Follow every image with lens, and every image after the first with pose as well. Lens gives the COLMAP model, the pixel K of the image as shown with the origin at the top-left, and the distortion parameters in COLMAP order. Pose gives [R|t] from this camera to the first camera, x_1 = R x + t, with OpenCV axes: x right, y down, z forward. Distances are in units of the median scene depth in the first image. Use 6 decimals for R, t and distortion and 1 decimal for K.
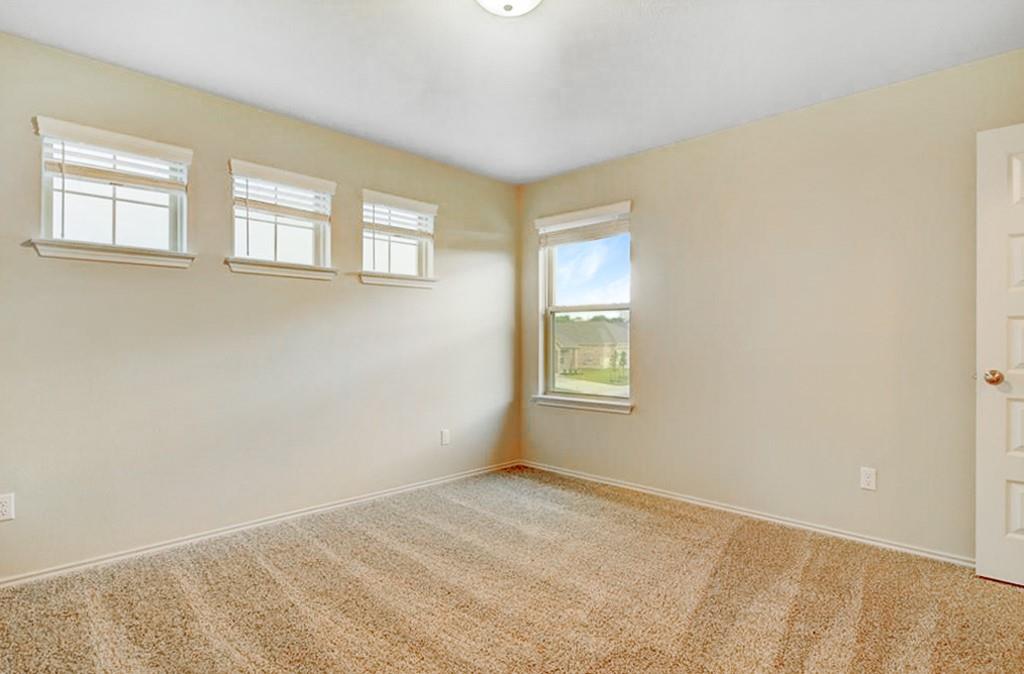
lens RADIAL K [[521.7, 0, 520.1], [0, 521.7, 344.3], [0, 0, 1]] dist [0.000235, -0.000755]
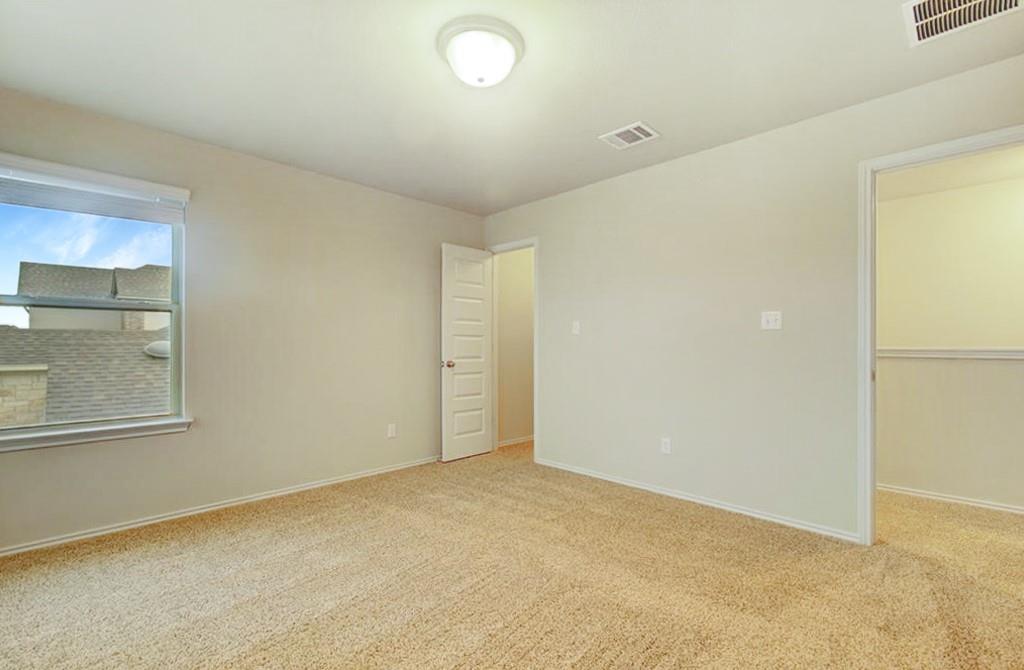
lens RADIAL K [[451.2, 0, 509.4], [0, 451.2, 339.6], [0, 0, 1]] dist [-0.000413, 0.000923]
pose [[0.033121, 0.008305, 0.999417, -0.547850], [0.009467, 0.999918, -0.008623, -0.008427], [-0.999407, 0.009747, 0.033040, 0.438713]]
